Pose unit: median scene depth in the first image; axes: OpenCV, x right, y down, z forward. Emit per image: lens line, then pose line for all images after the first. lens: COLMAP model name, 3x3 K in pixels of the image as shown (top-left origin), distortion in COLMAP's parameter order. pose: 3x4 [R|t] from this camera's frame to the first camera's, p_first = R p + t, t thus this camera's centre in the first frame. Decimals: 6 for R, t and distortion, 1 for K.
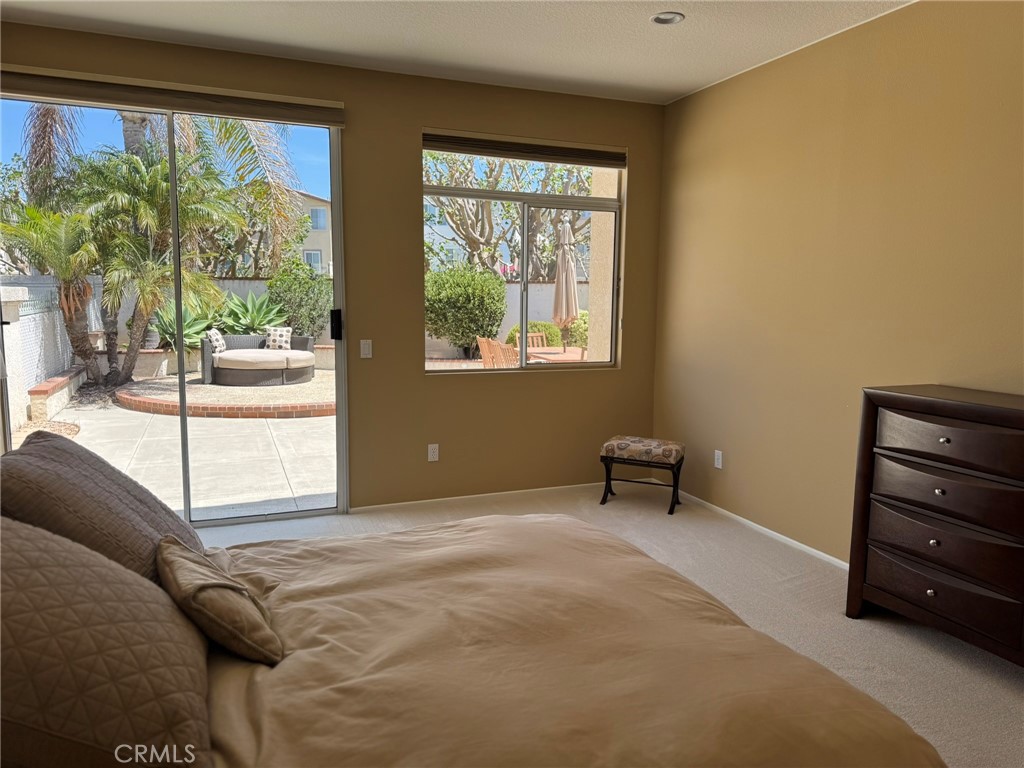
lens RADIAL K [[718.9, 0, 518.9], [0, 718.9, 384.6], [0, 0, 1]] dist [0.083456, -0.126104]
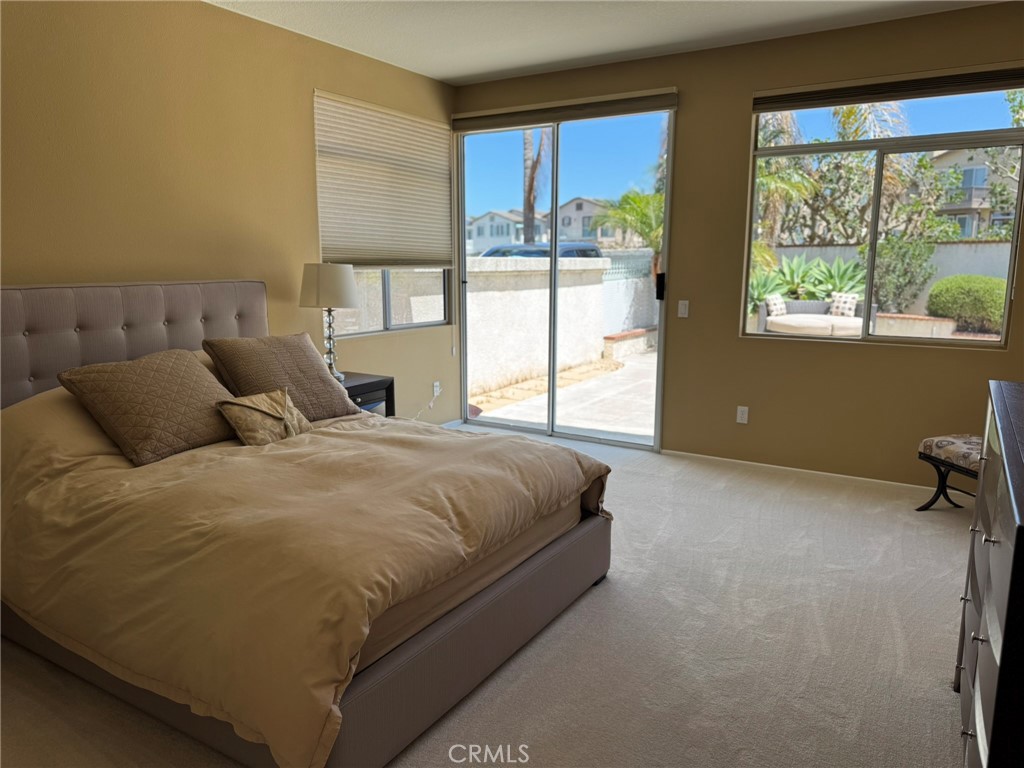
lens RADIAL K [[722.2, 0, 506.7], [0, 722.2, 380.7], [0, 0, 1]] dist [0.086694, -0.119808]
pose [[0.583998, 0.121520, -0.802608, 0.210343], [-0.091350, 0.992289, 0.083771, -0.003744], [0.806599, 0.024396, 0.590595, 0.050940]]
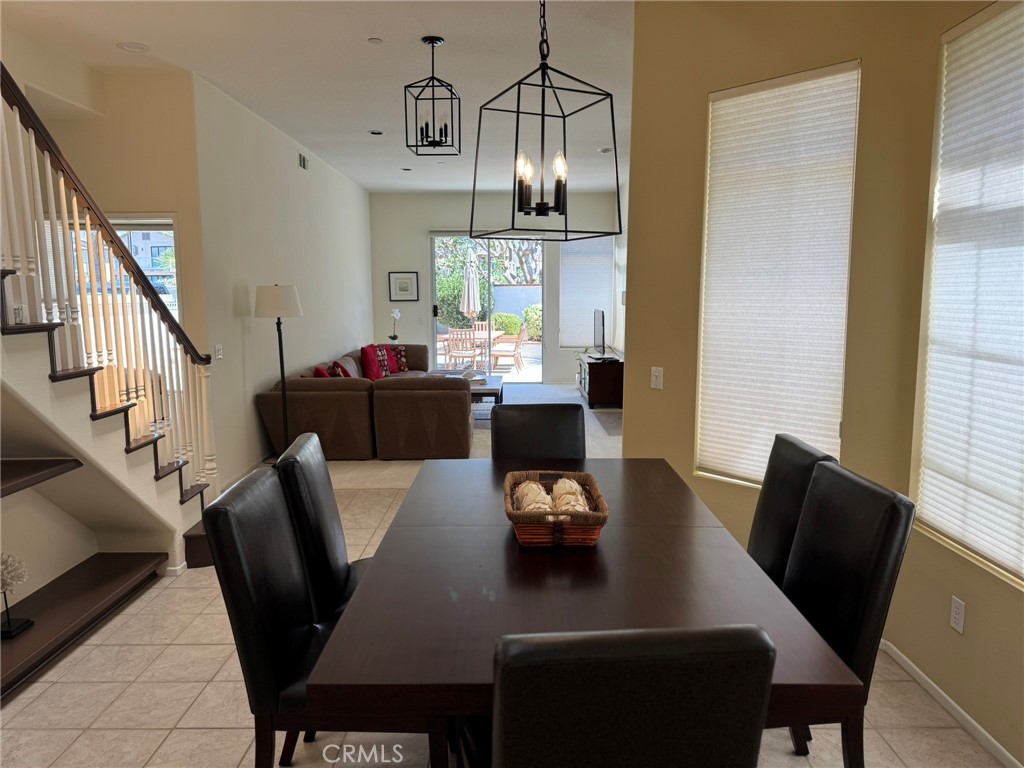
lens RADIAL K [[710.6, 0, 512.0], [0, 710.6, 384.0], [0, 0, 1]] dist [0.103254, -0.117763]
pose [[0.921170, 0.034809, -0.387600, 0.651163], [-0.032350, 0.999394, 0.012868, 0.035863], [0.387813, 0.000686, 0.921738, -0.313044]]
